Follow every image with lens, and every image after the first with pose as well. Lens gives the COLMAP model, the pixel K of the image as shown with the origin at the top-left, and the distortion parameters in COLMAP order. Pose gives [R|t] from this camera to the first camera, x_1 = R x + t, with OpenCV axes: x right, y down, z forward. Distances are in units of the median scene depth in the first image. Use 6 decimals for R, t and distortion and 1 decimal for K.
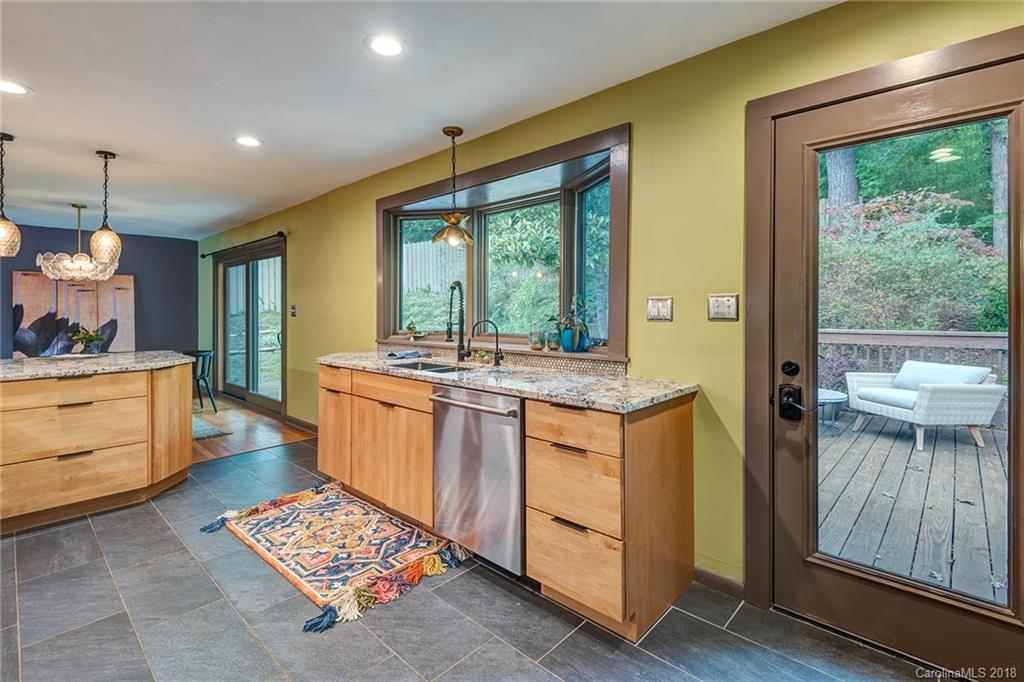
lens RADIAL K [[476.0, 0, 516.9], [0, 476.0, 306.6], [0, 0, 1]] dist [0.000927, -0.000478]
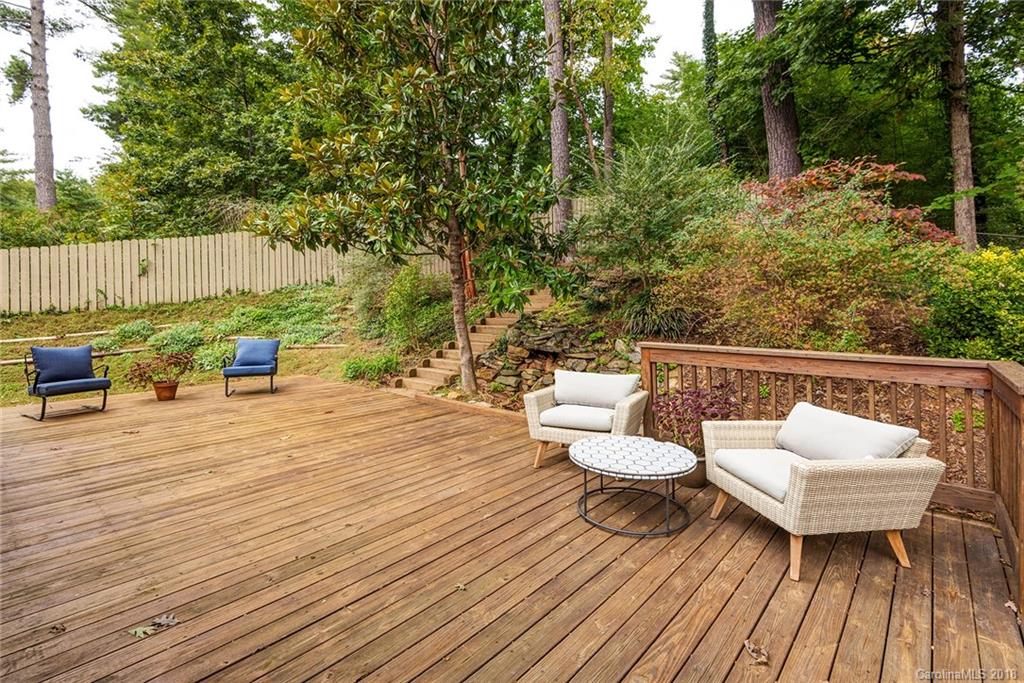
lens RADIAL K [[477.5, 0, 515.8], [0, 477.5, 295.4], [0, 0, 1]] dist [0.033414, -0.023365]
pose [[0.999396, 0.004554, 0.034446, 0.336109], [-0.004269, 0.999956, -0.008344, -0.016702], [-0.034483, 0.008191, 0.999372, 0.298025]]
